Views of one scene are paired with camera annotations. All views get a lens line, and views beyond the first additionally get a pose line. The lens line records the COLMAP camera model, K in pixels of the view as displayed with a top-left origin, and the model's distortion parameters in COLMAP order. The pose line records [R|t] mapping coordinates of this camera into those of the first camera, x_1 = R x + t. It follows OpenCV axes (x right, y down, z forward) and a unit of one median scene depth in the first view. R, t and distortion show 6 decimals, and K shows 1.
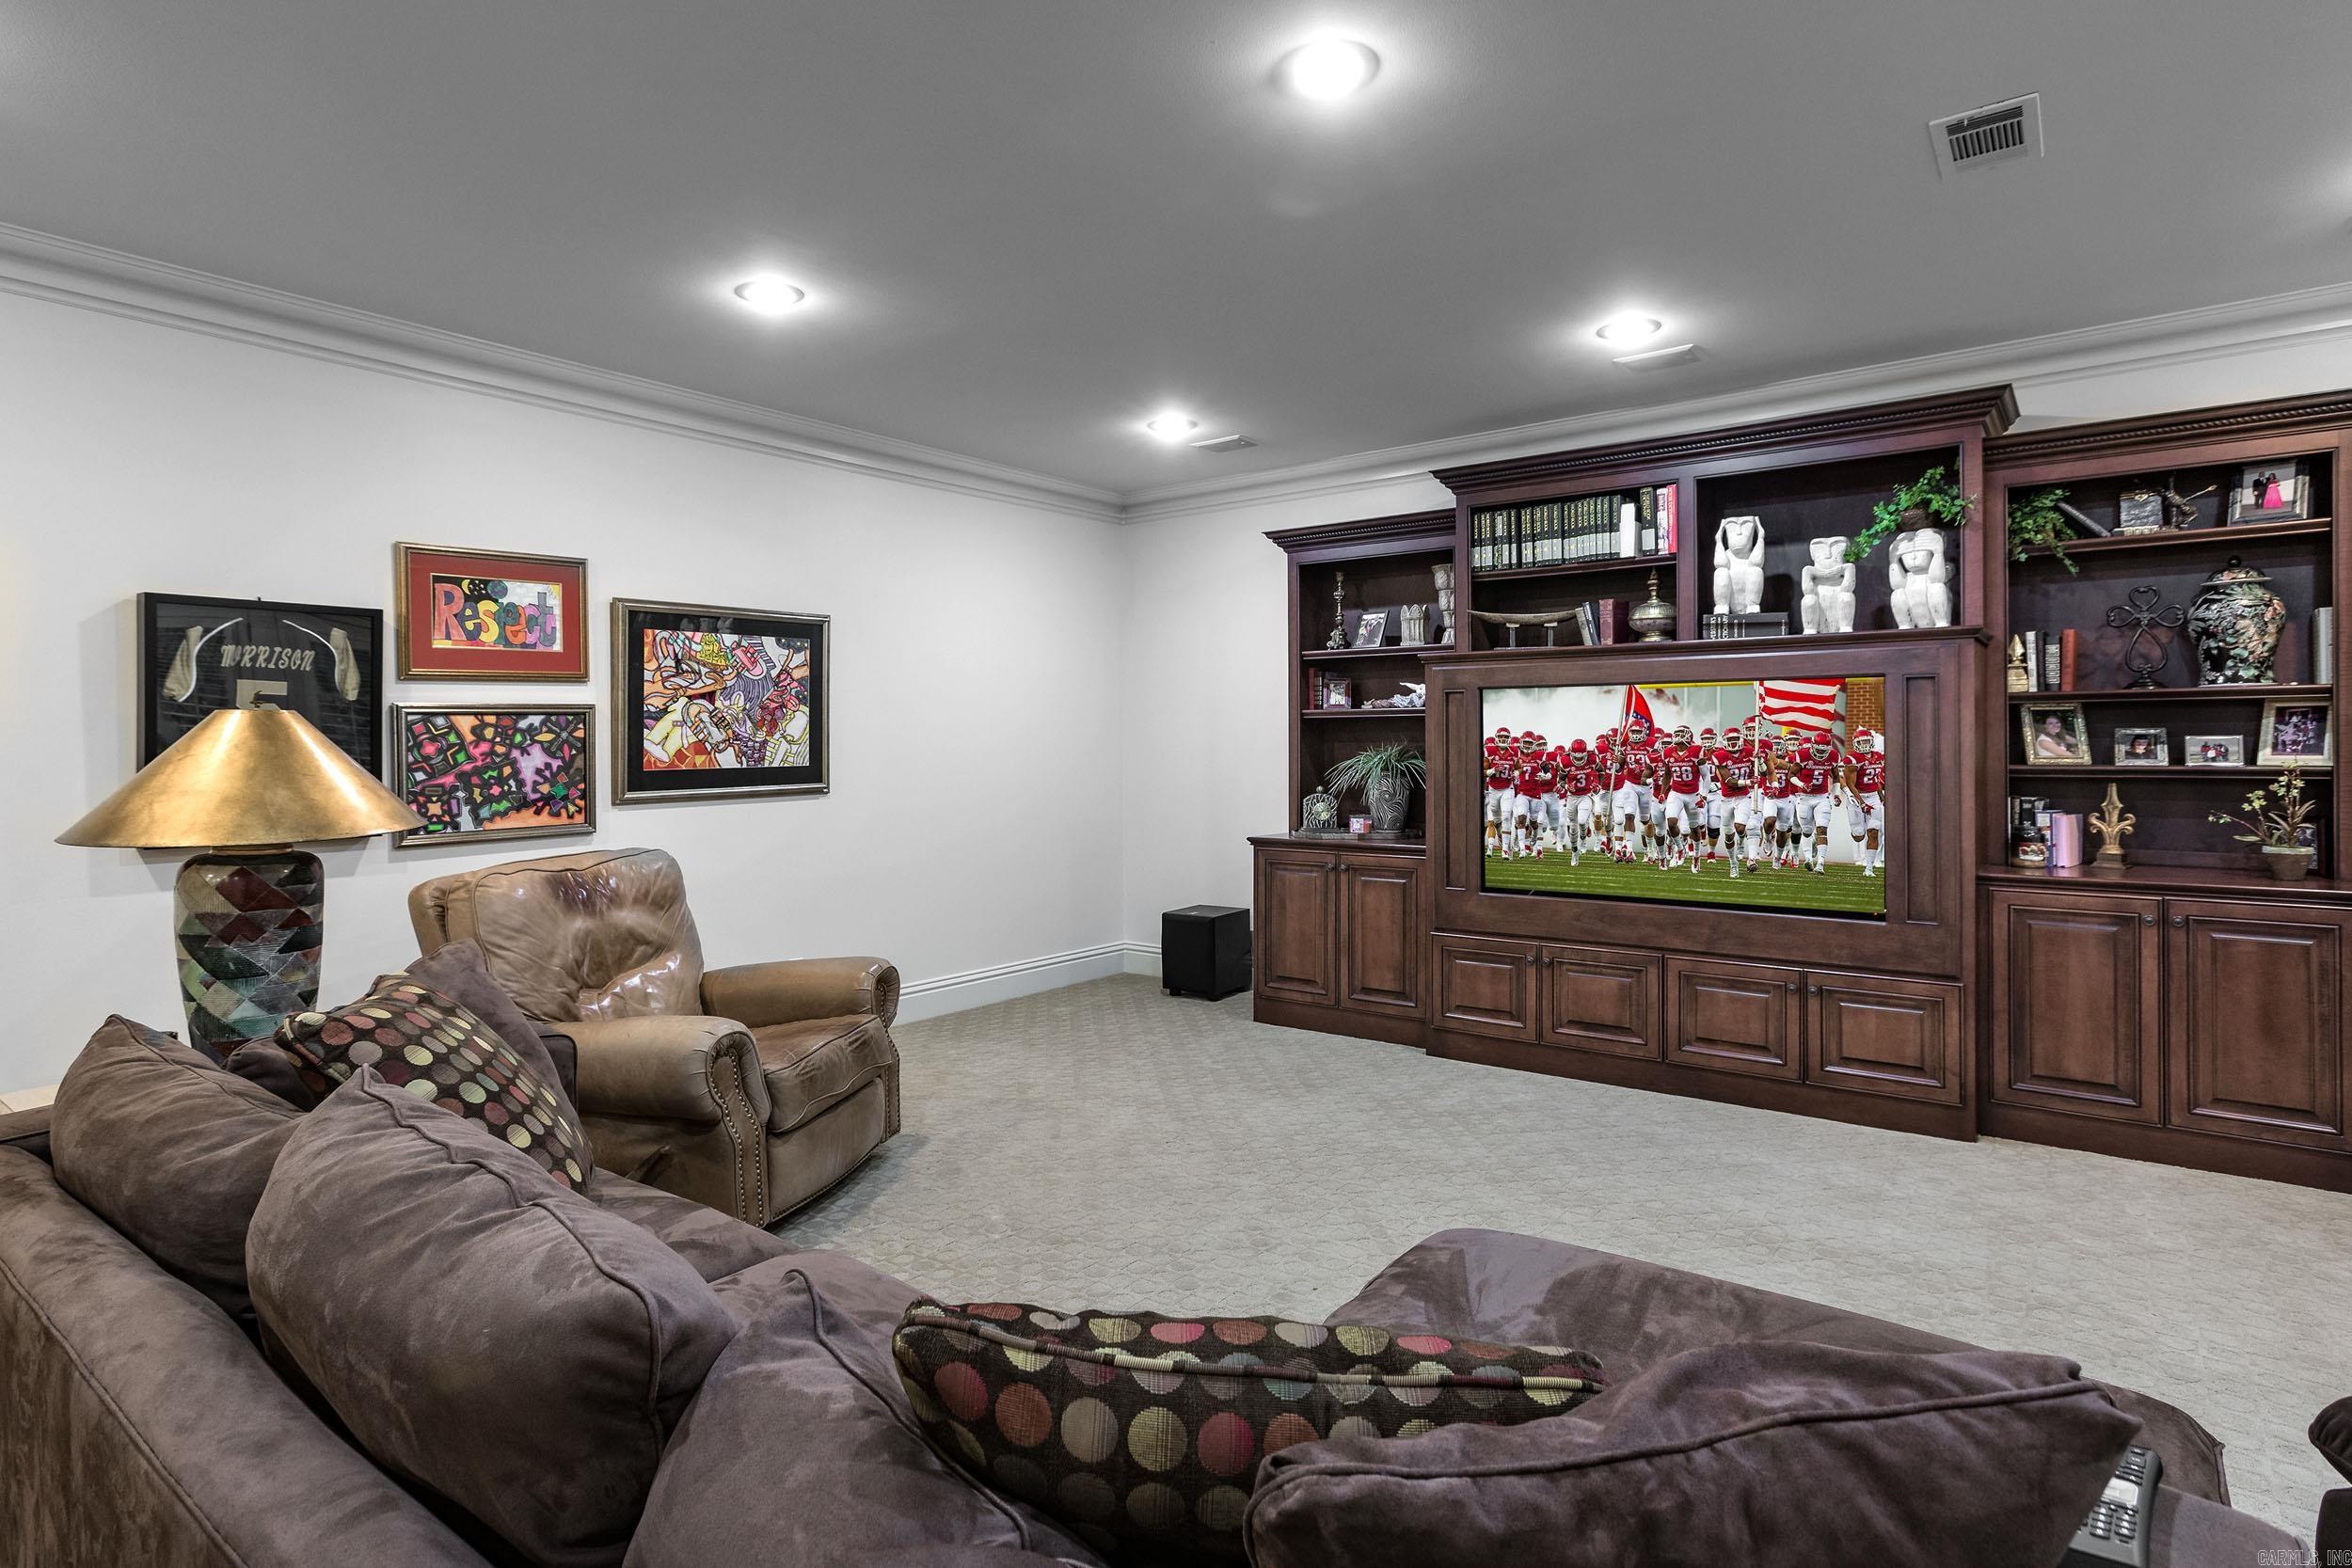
lens RADIAL K [[1100.1, 0, 1175.6], [0, 1100.1, 744.8], [0, 0, 1]] dist [-0.000392, 0.000177]
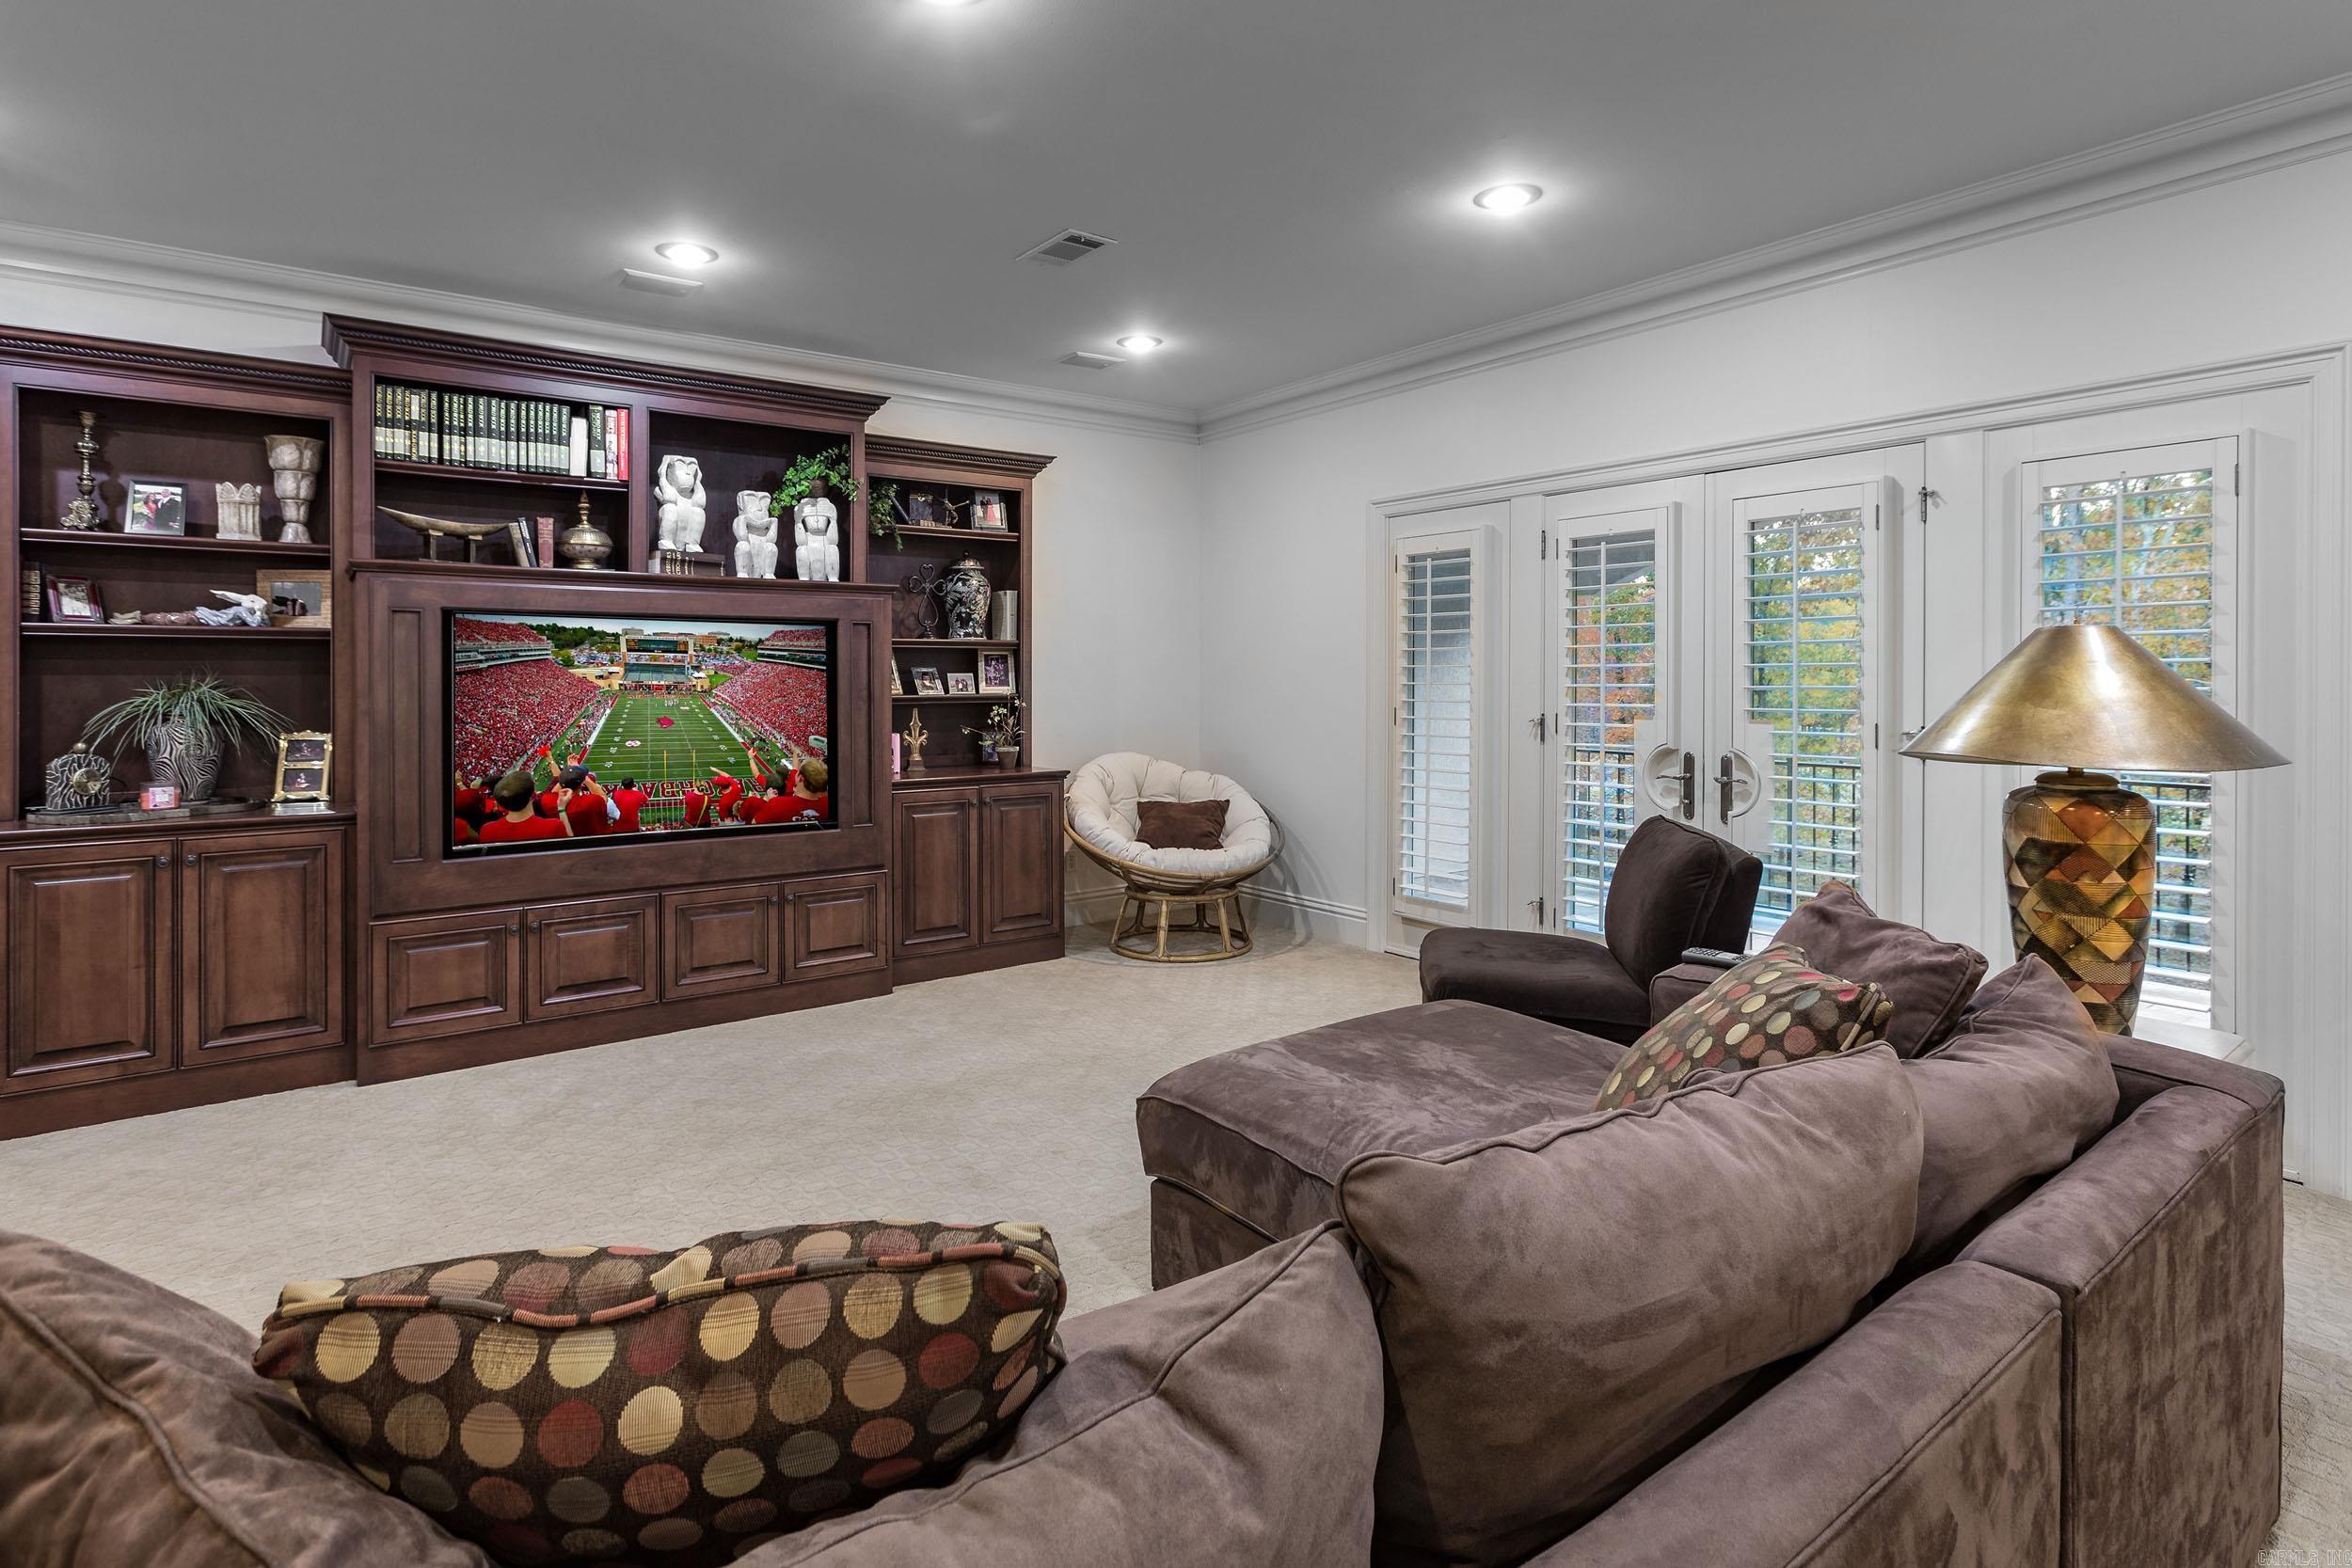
lens RADIAL K [[1137.0, 0, 1174.9], [0, 1137.0, 682.1], [0, 0, 1]] dist [-0.000596, 0.000774]
pose [[0.337395, 0.001778, 0.941362, -0.340935], [0.002237, 0.999994, -0.002690, 0.007058], [-0.941361, 0.003013, 0.337389, 0.219855]]
